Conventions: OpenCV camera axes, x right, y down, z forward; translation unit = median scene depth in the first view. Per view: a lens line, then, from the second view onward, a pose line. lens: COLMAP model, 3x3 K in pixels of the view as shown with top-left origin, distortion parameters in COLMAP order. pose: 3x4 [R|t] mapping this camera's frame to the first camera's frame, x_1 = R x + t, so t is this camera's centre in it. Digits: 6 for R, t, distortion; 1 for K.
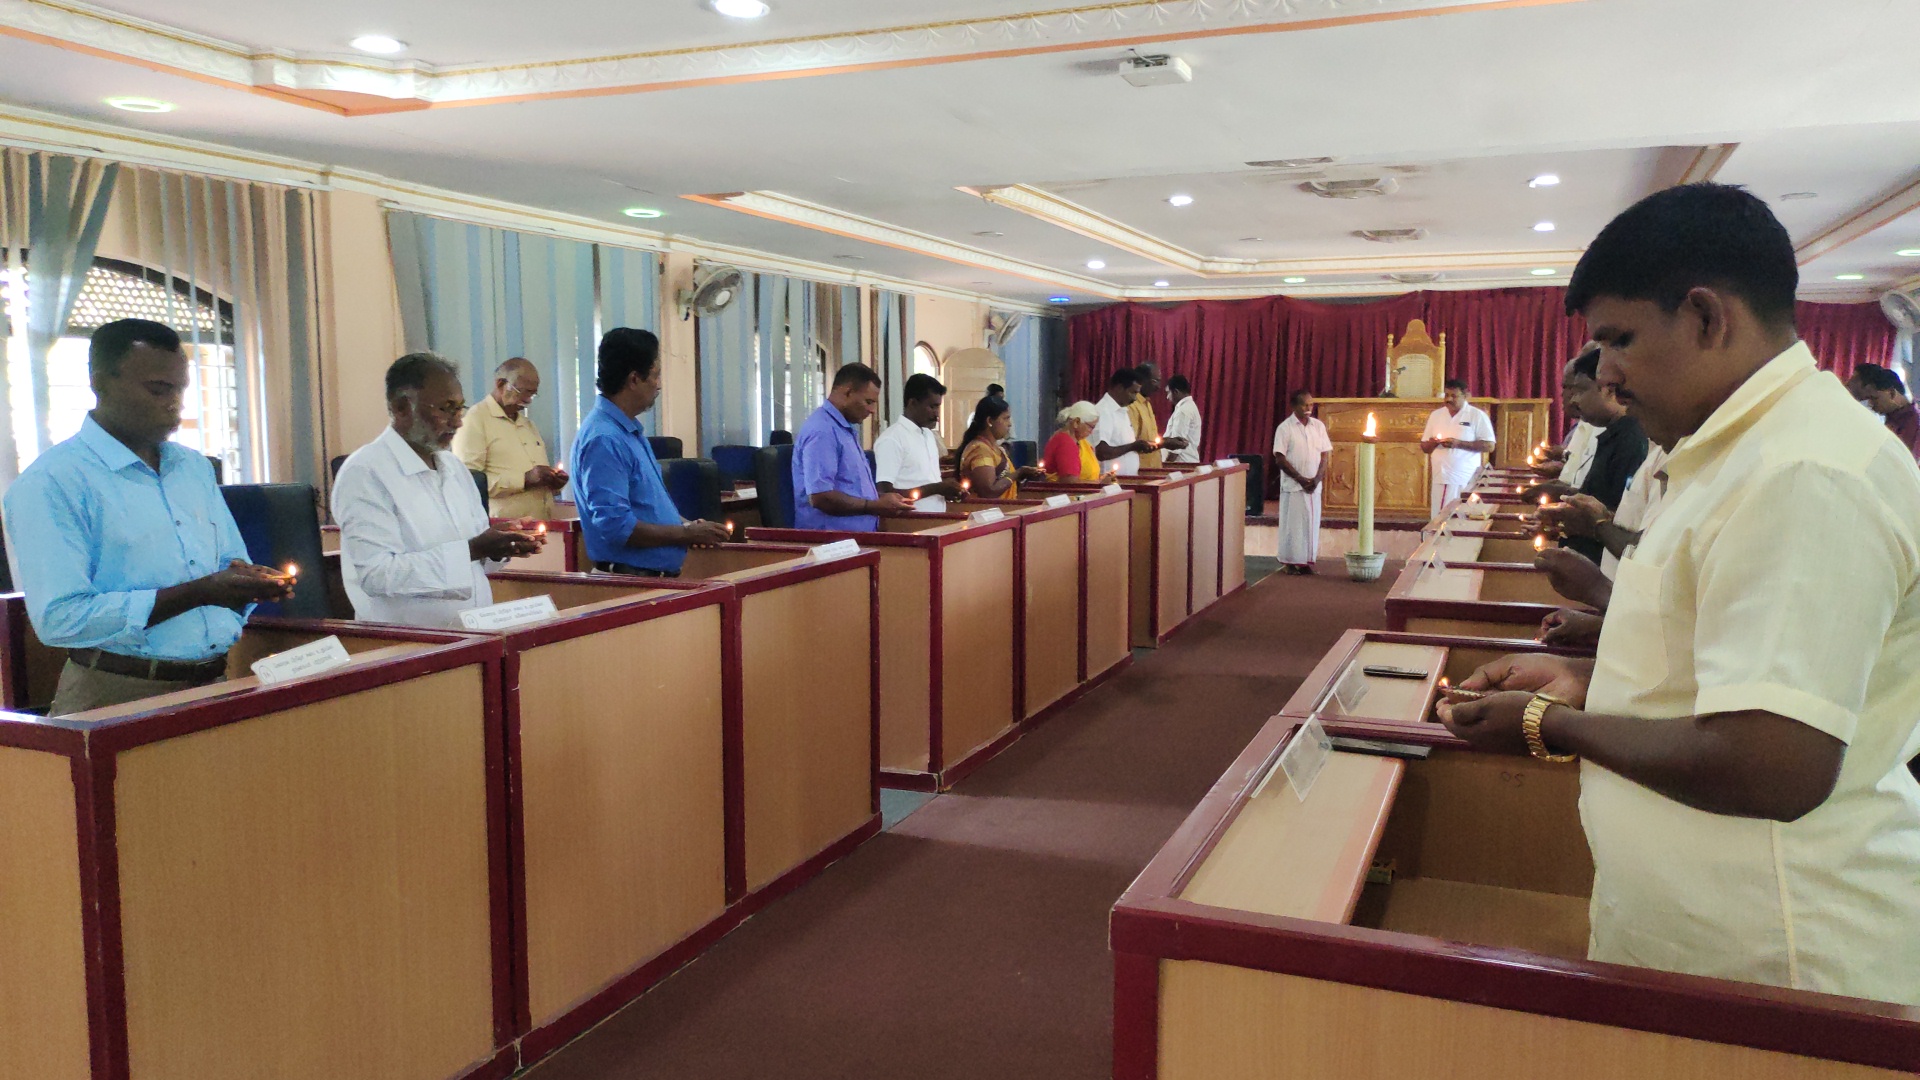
lens RADIAL K [[1427.1, 0, 960.0], [0, 1427.1, 540.0], [0, 0, 1]] dist [0.022140, -0.001783]
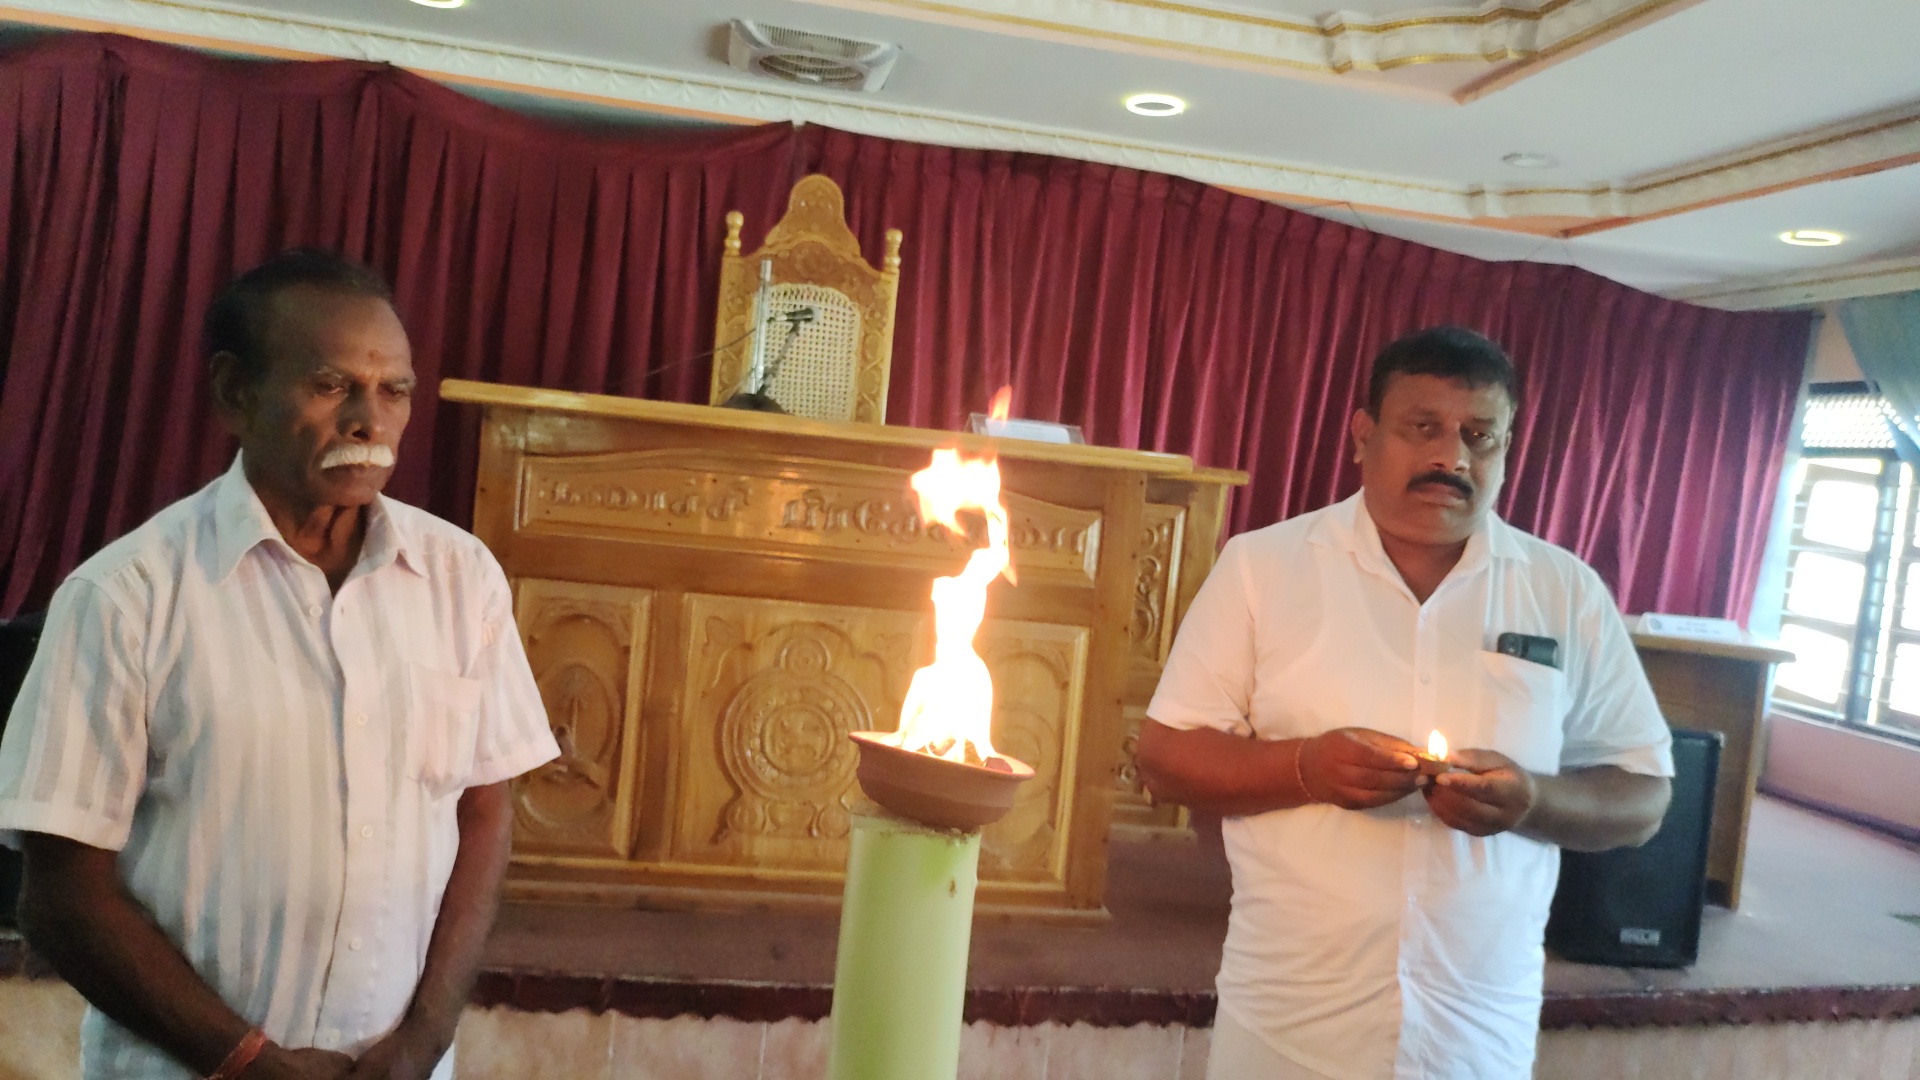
lens RADIAL K [[1445.4, 0, 953.3], [0, 1445.4, 538.9], [0, 0, 1]] dist [0.044696, -0.070164]
pose [[0.847778, 0.057731, 0.527200, 0.220552], [-0.049630, 0.998332, -0.029513, -0.081397], [-0.528024, -0.001145, 0.849228, 0.870042]]
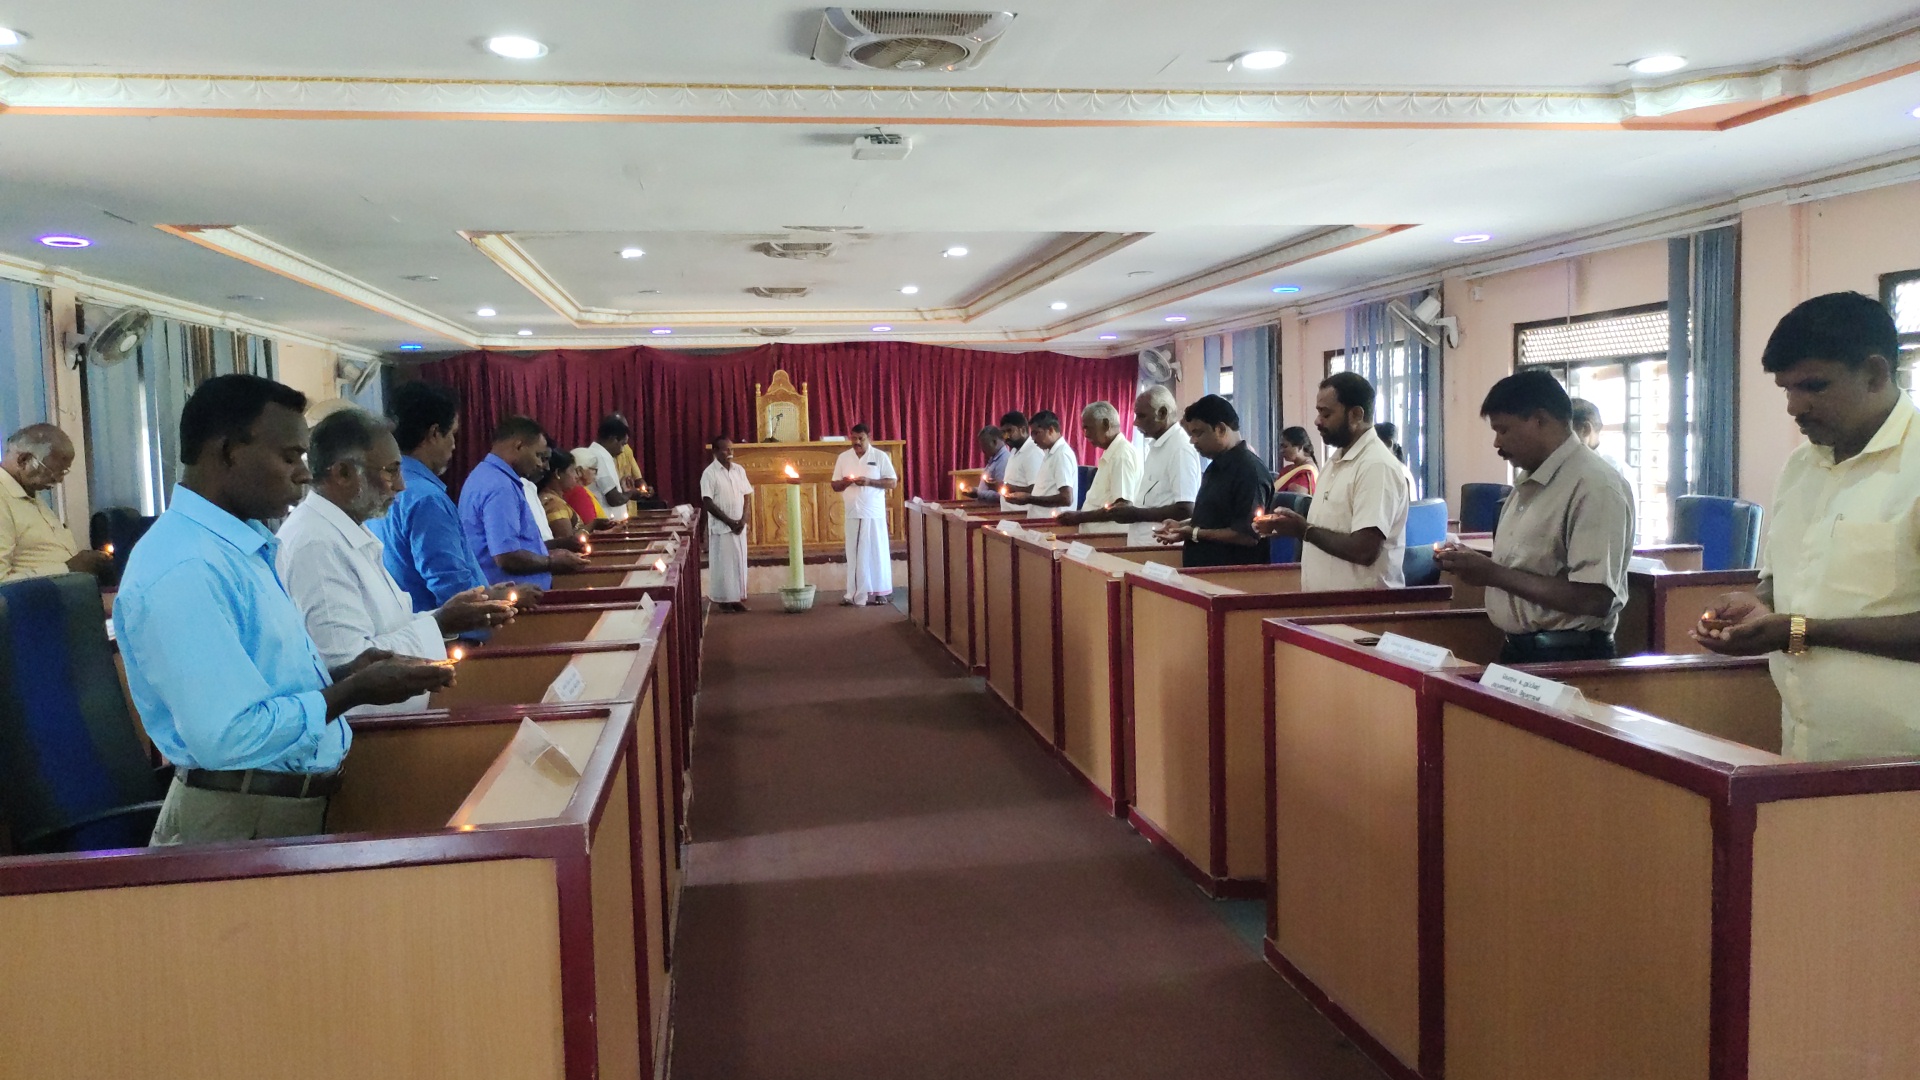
lens RADIAL K [[1427.1, 0, 952.8], [0, 1427.1, 537.3], [0, 0, 1]] dist [0.048409, -0.059615]
pose [[0.857033, -0.059001, 0.511872, -0.157476], [0.077036, 0.996929, -0.014071, -0.003493], [-0.509470, 0.051492, 0.858946, 0.015976]]
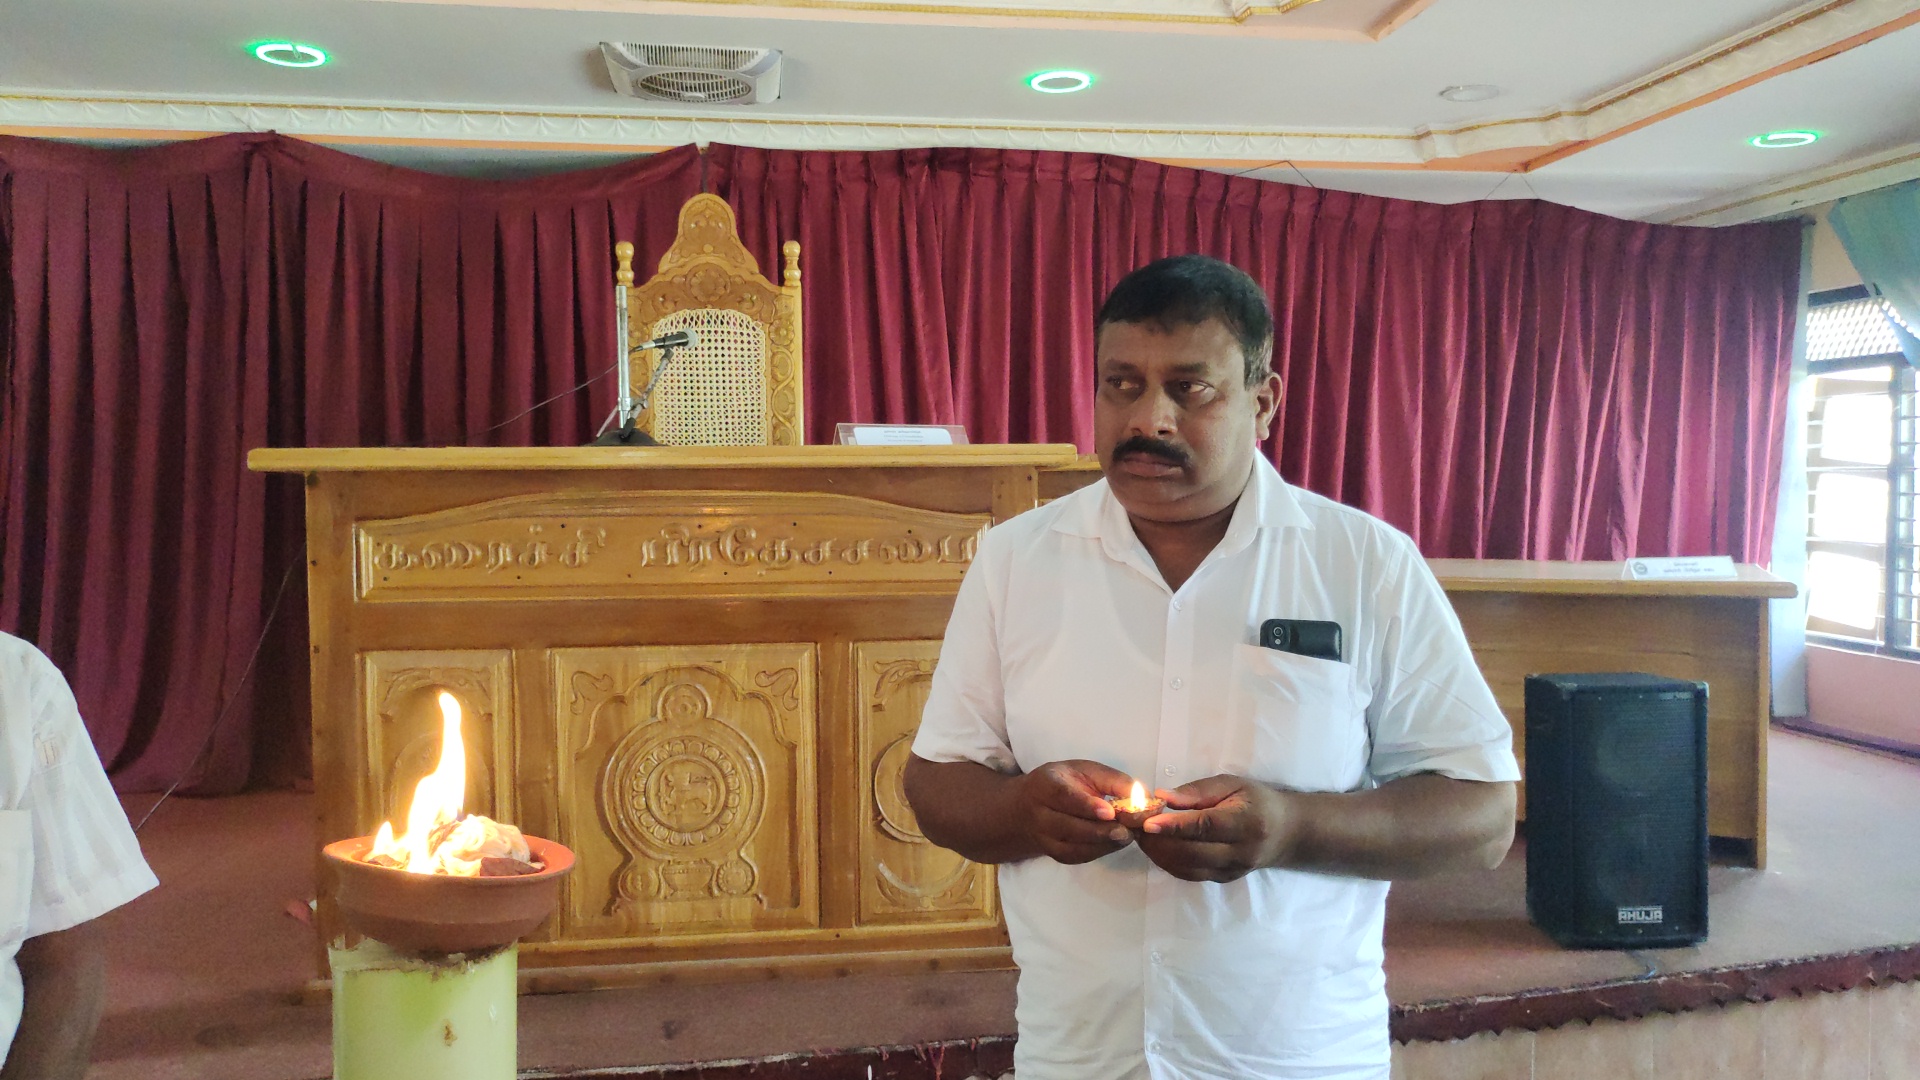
lens RADIAL K [[1436.5, 0, 953.0], [0, 1436.5, 536.7], [0, 0, 1]] dist [0.046162, -0.060366]
pose [[0.870211, -0.028323, 0.491865, 0.259755], [0.055502, 0.997627, -0.040749, -0.082216], [-0.489544, 0.062760, 0.869717, 0.872492]]
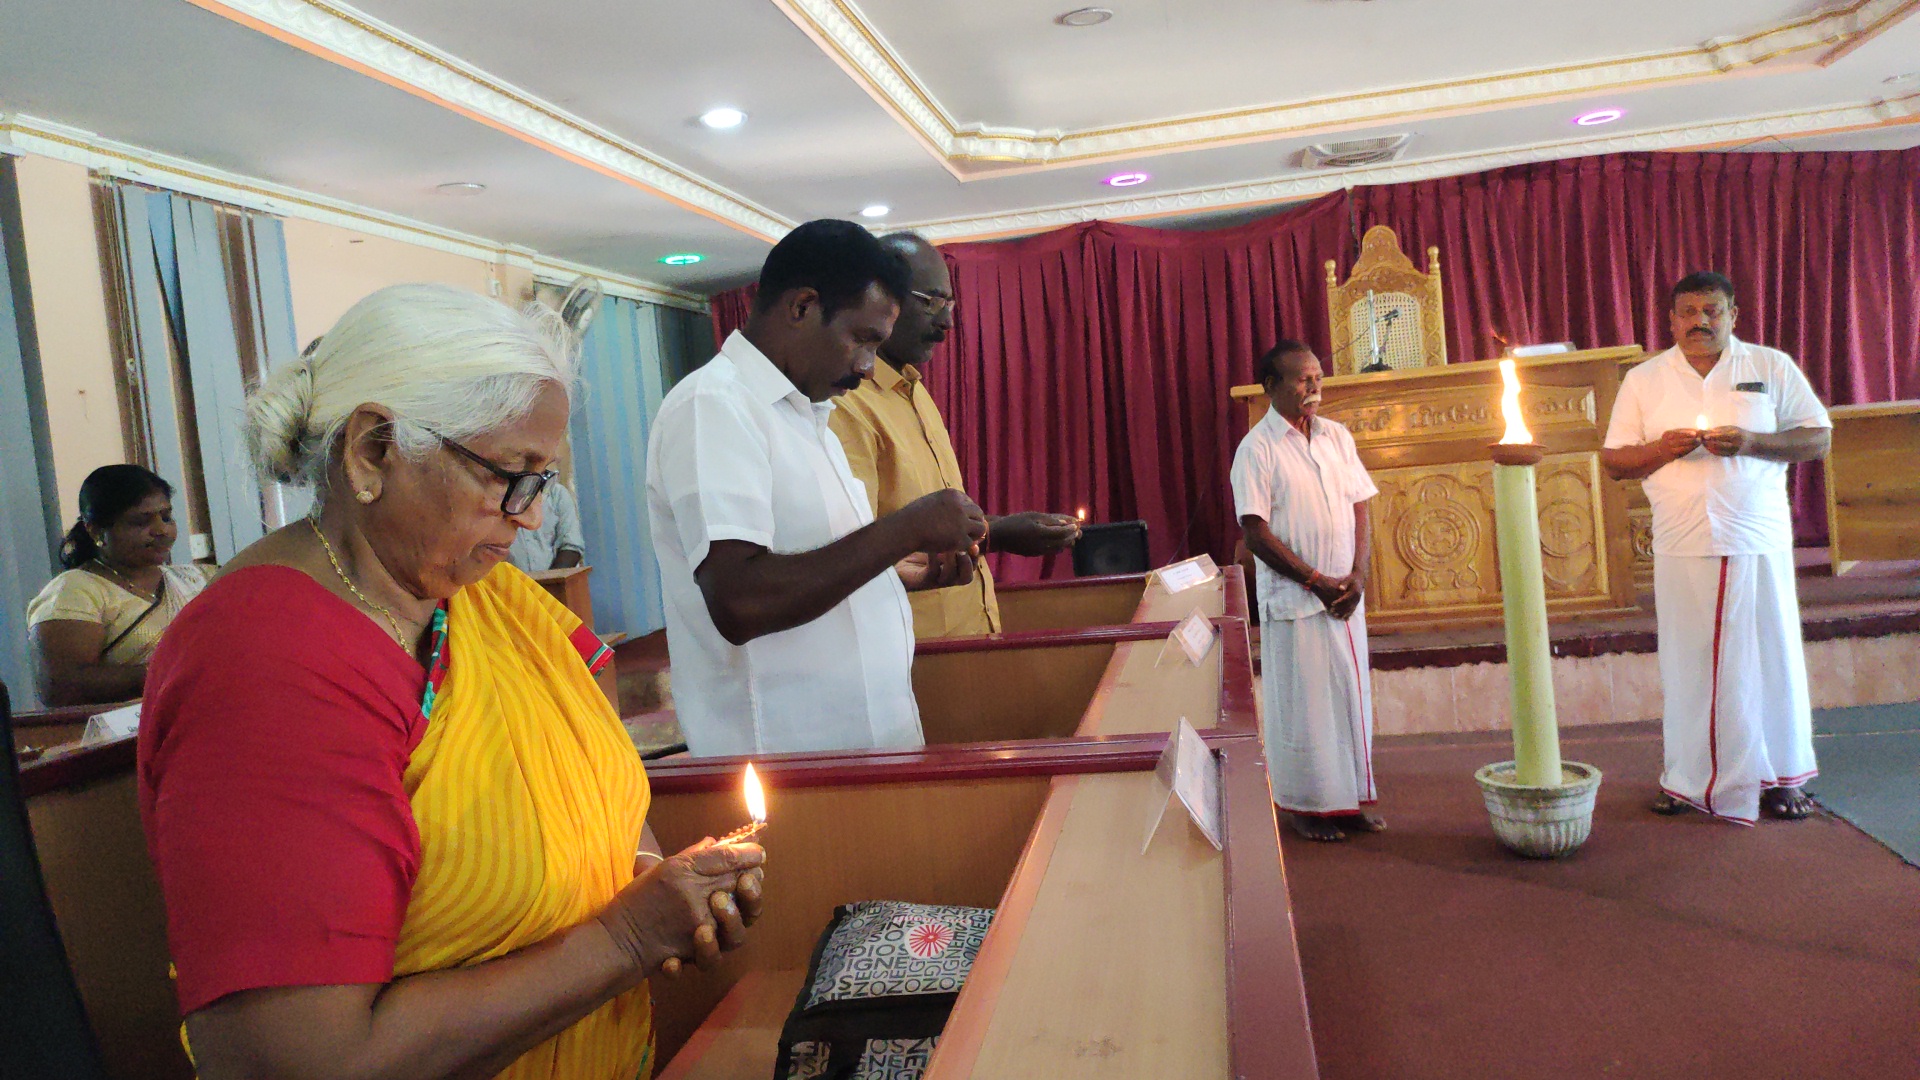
lens RADIAL K [[1427.1, 0, 952.8], [0, 1427.1, 537.3], [0, 0, 1]] dist [0.048409, -0.059615]
pose [[0.976906, -0.102930, 0.187245, 0.077956], [0.112554, 0.992779, -0.041486, -0.048769], [-0.181623, 0.061603, 0.981437, 0.648931]]
